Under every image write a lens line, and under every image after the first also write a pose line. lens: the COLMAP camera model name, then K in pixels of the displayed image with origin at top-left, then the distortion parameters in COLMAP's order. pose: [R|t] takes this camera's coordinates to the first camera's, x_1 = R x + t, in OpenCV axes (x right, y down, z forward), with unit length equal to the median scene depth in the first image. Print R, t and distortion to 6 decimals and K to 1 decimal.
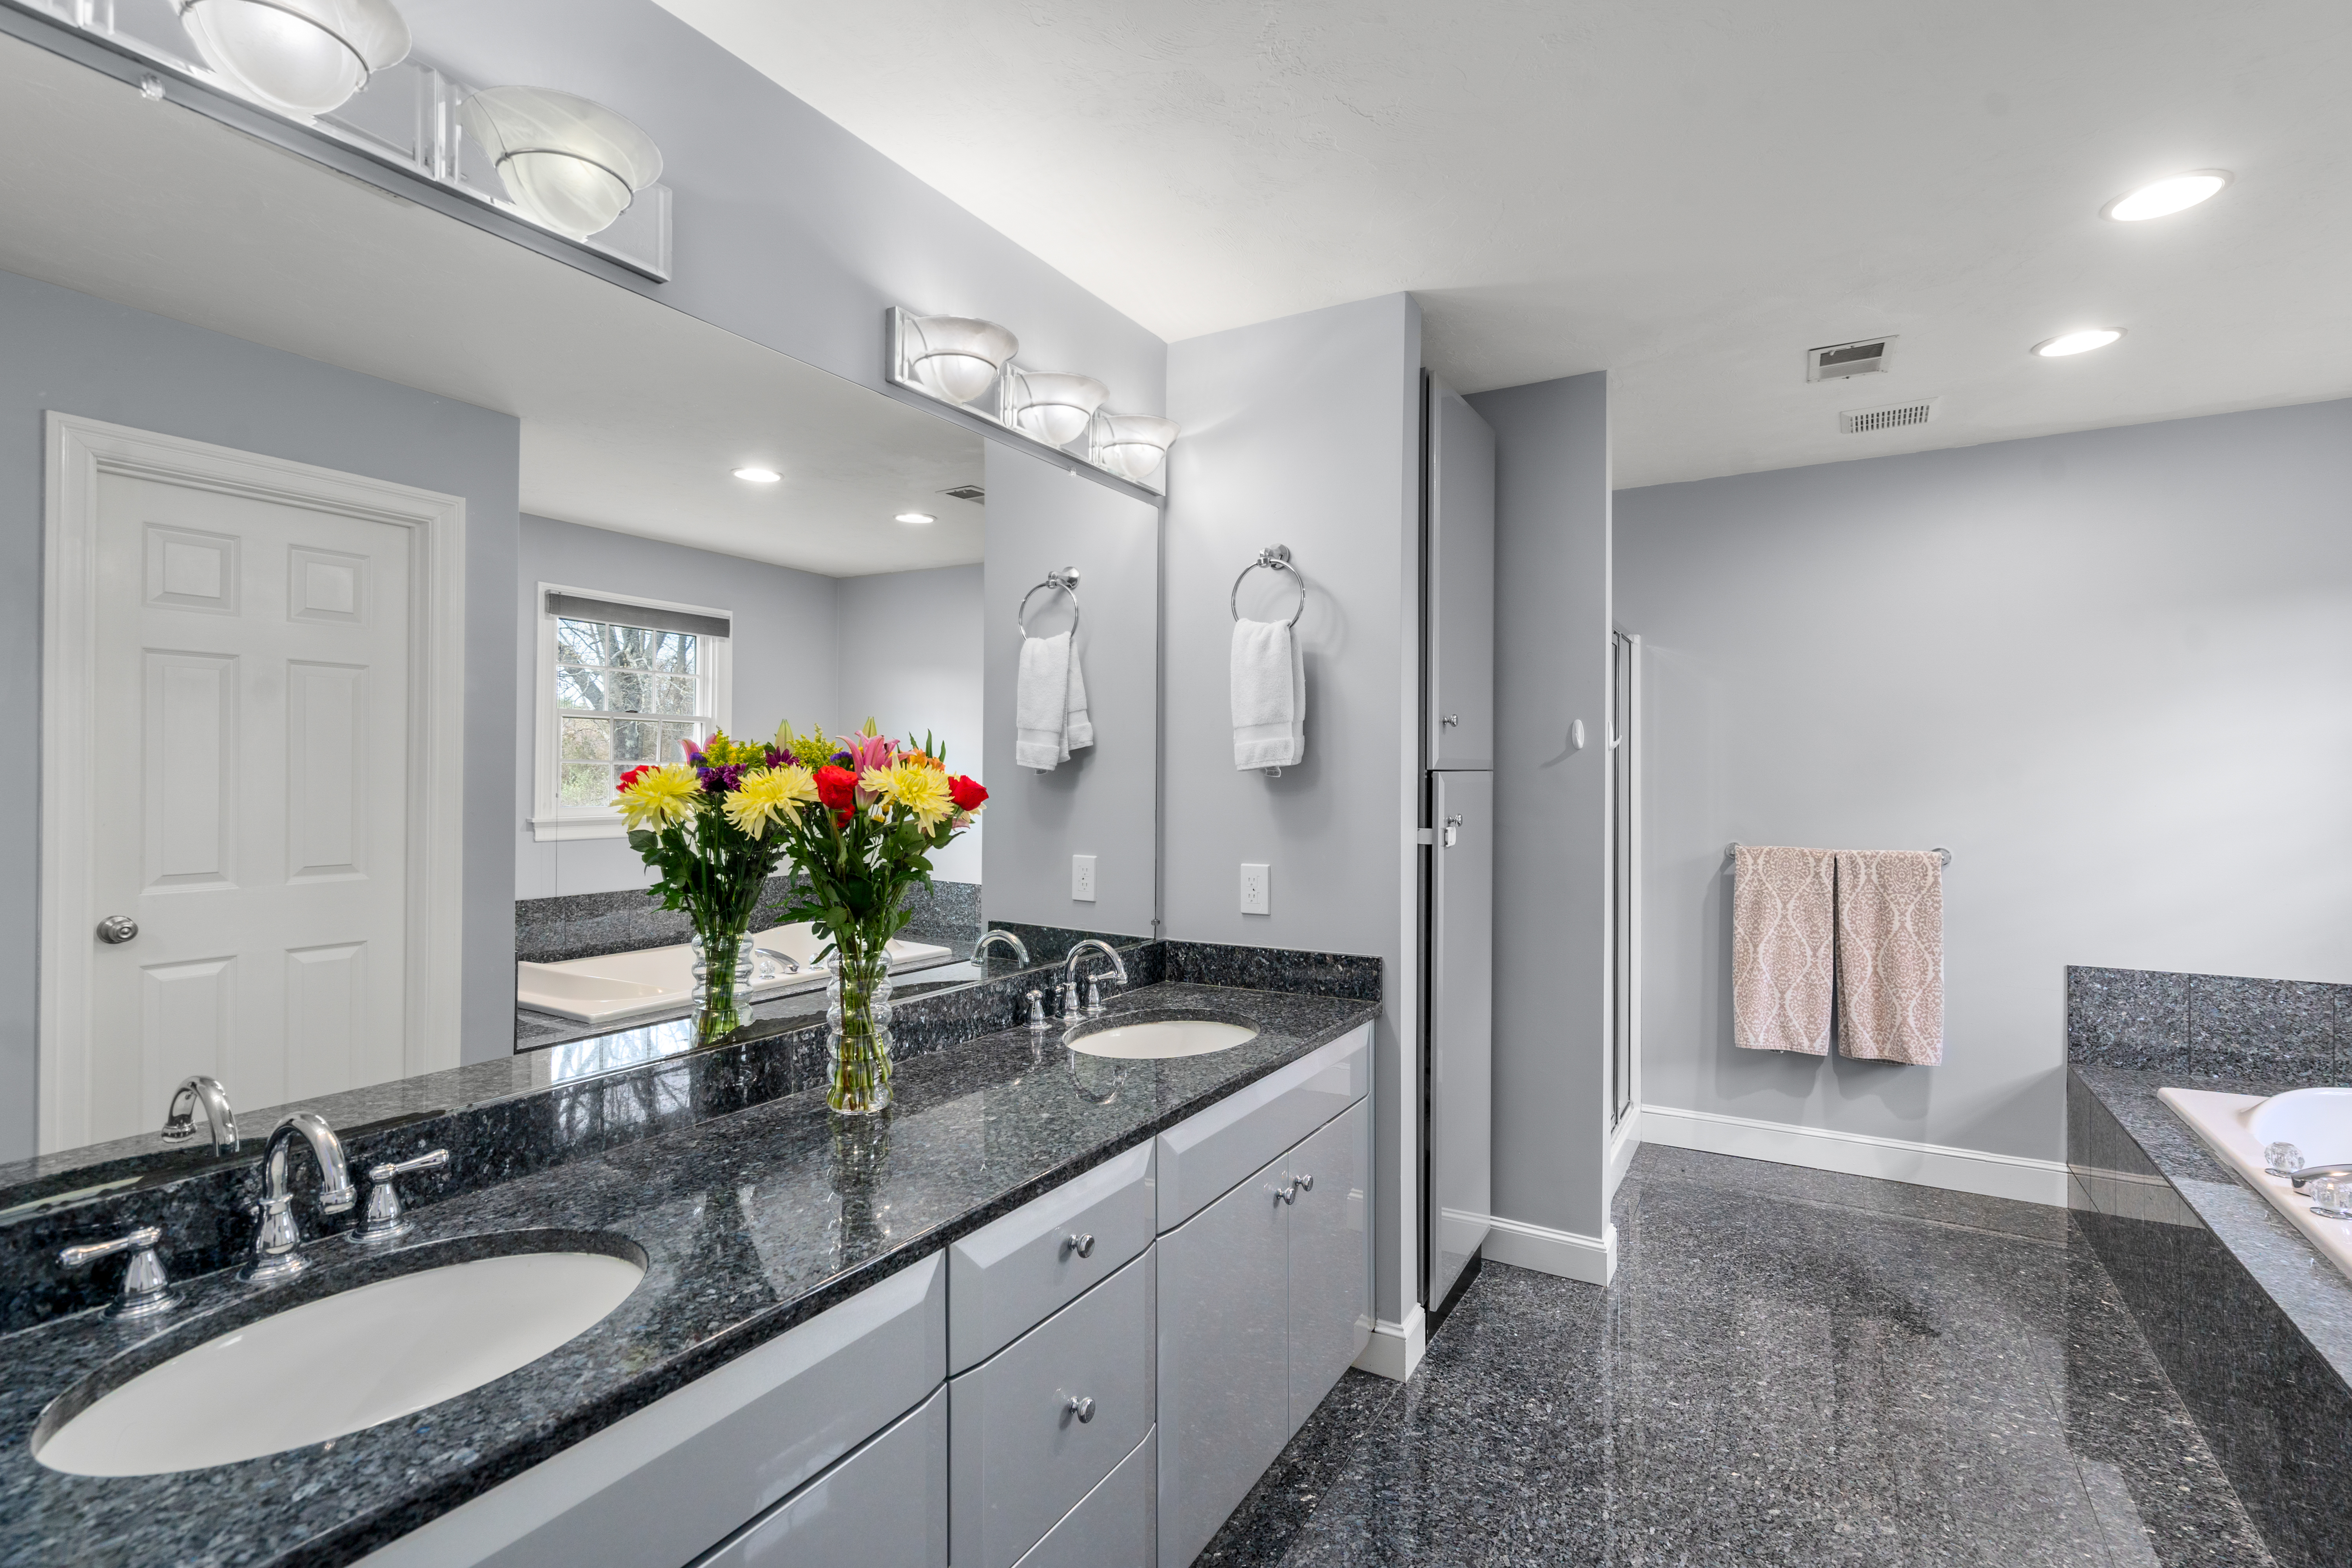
lens RADIAL K [[1086.7, 0, 1167.9], [0, 1086.7, 778.4], [0, 0, 1]] dist [0.004580, -0.000216]
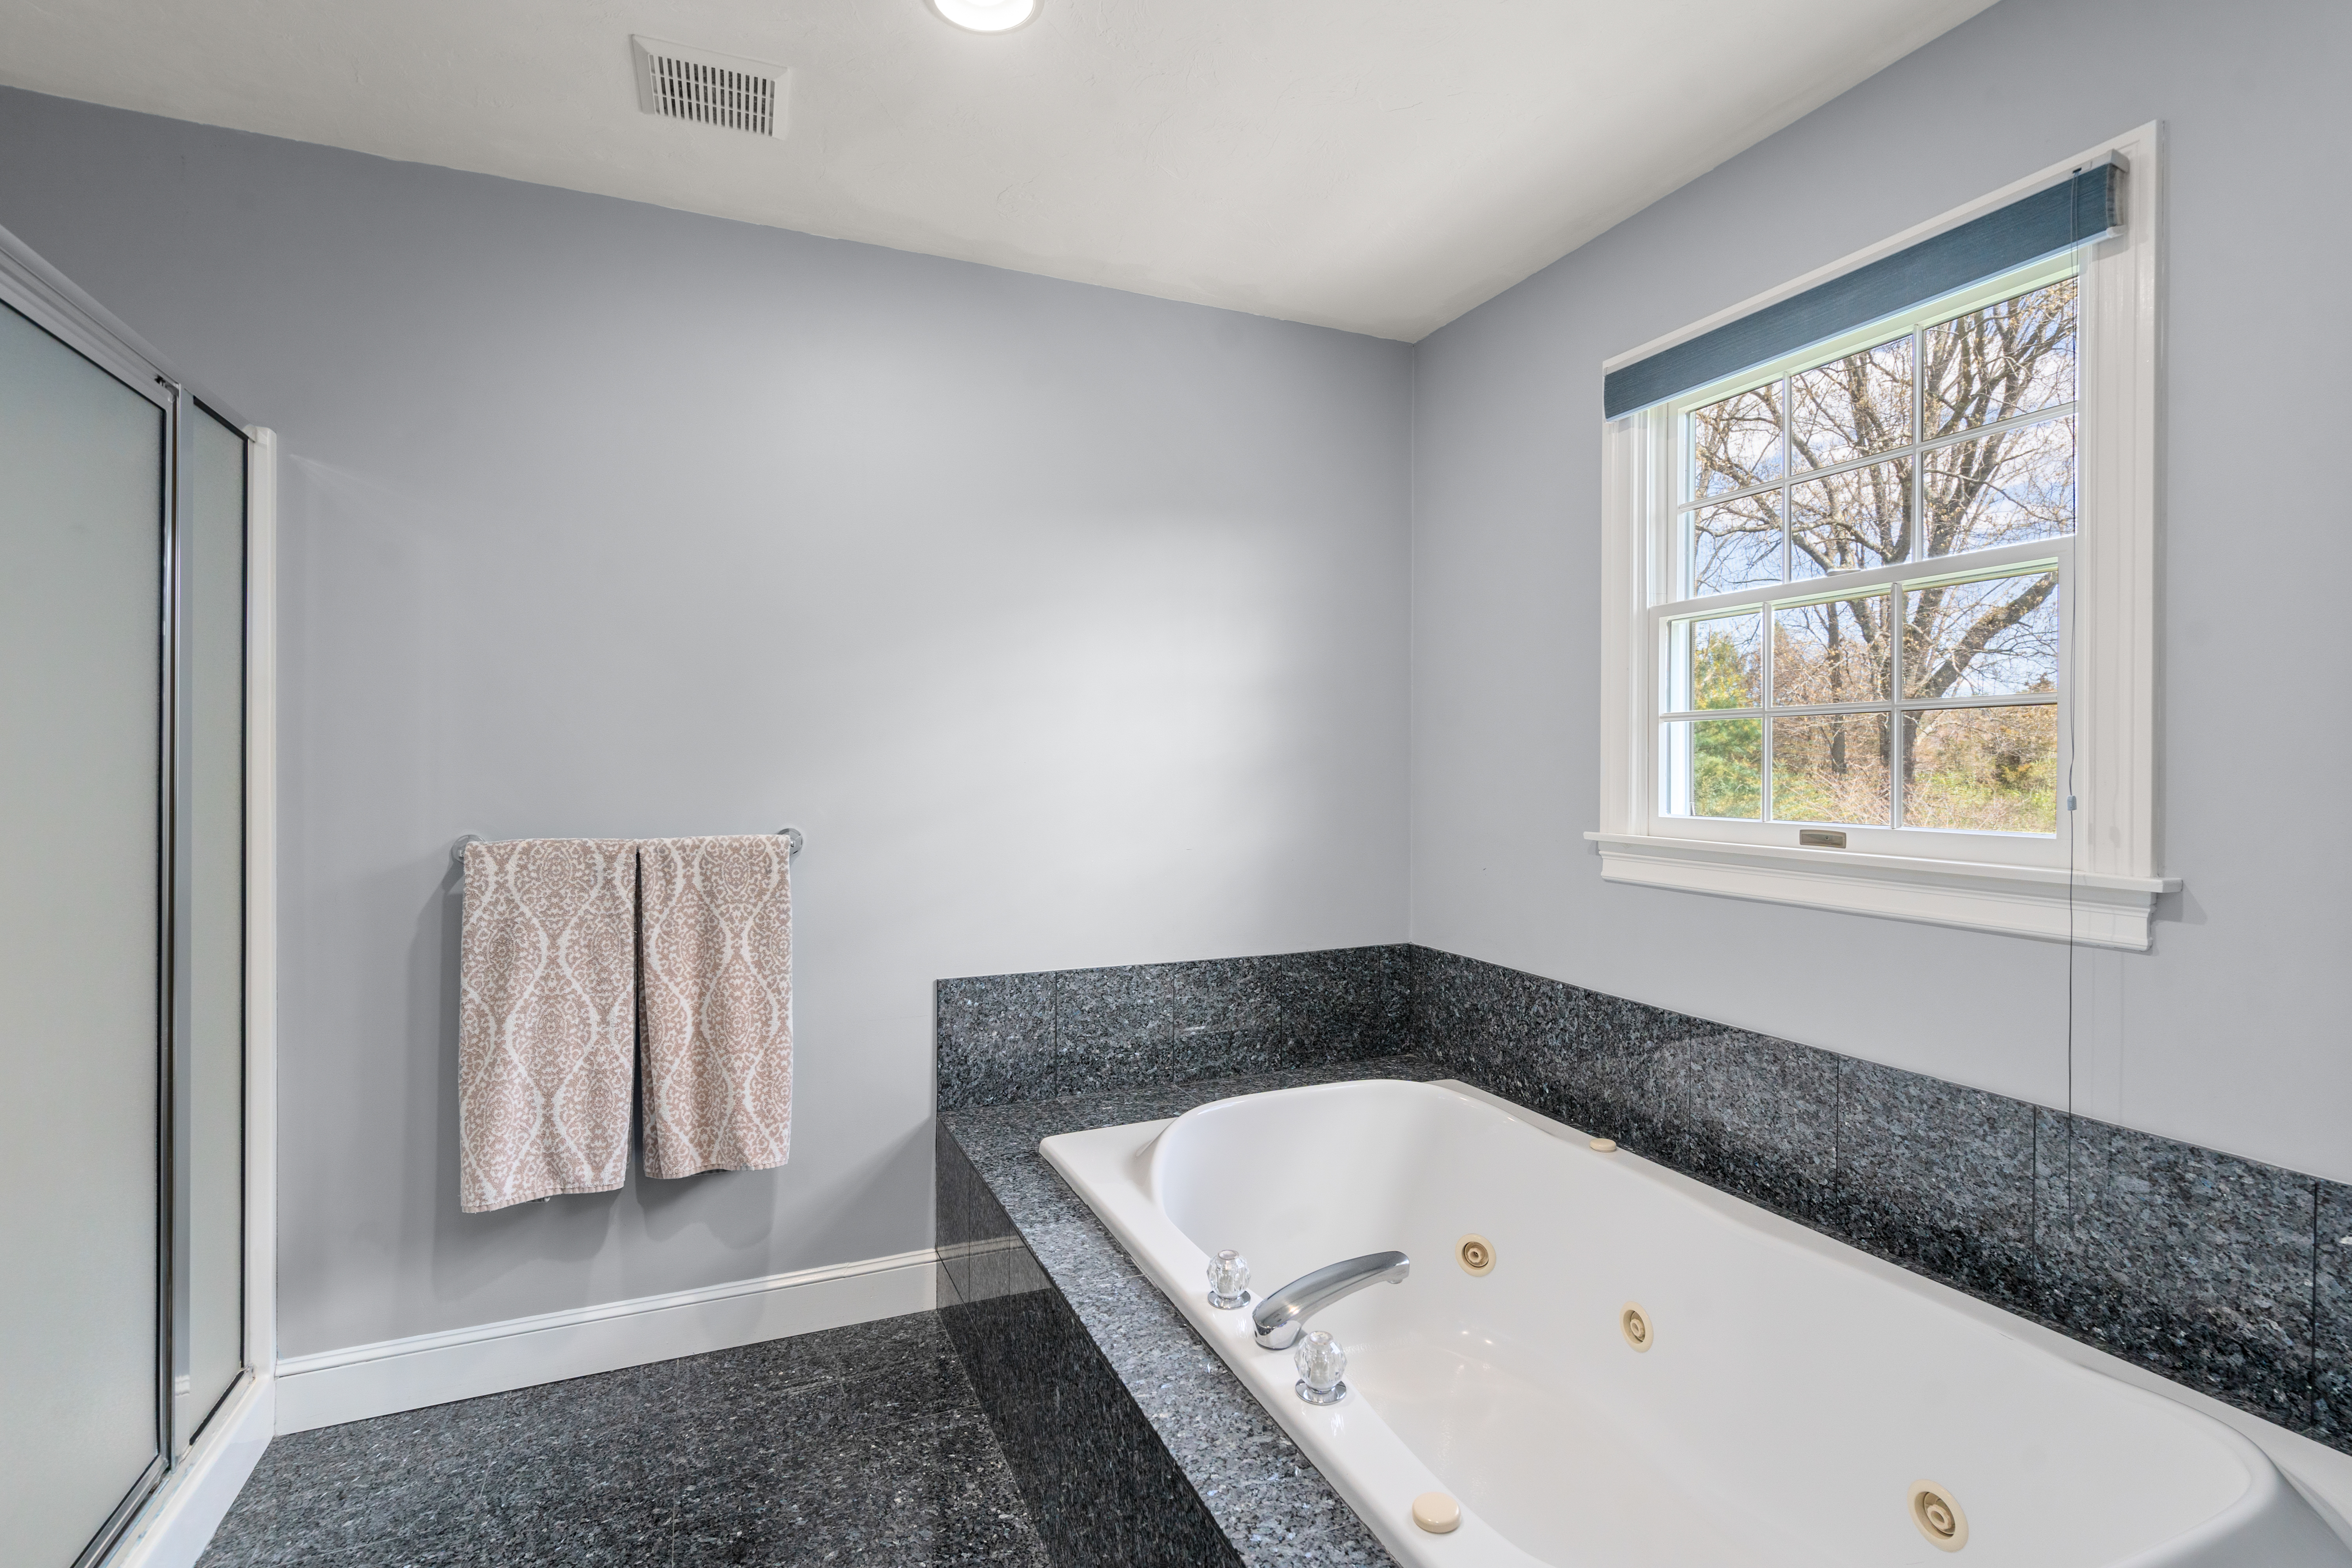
lens RADIAL K [[1086.7, 0, 1168.7], [0, 1086.7, 767.4], [0, 0, 1]] dist [0.004580, -0.000216]
pose [[0.576712, -0.006083, 0.816925, 0.298261], [-0.005027, 0.999927, 0.010995, 0.018194], [-0.816932, -0.010447, 0.576639, 0.423959]]
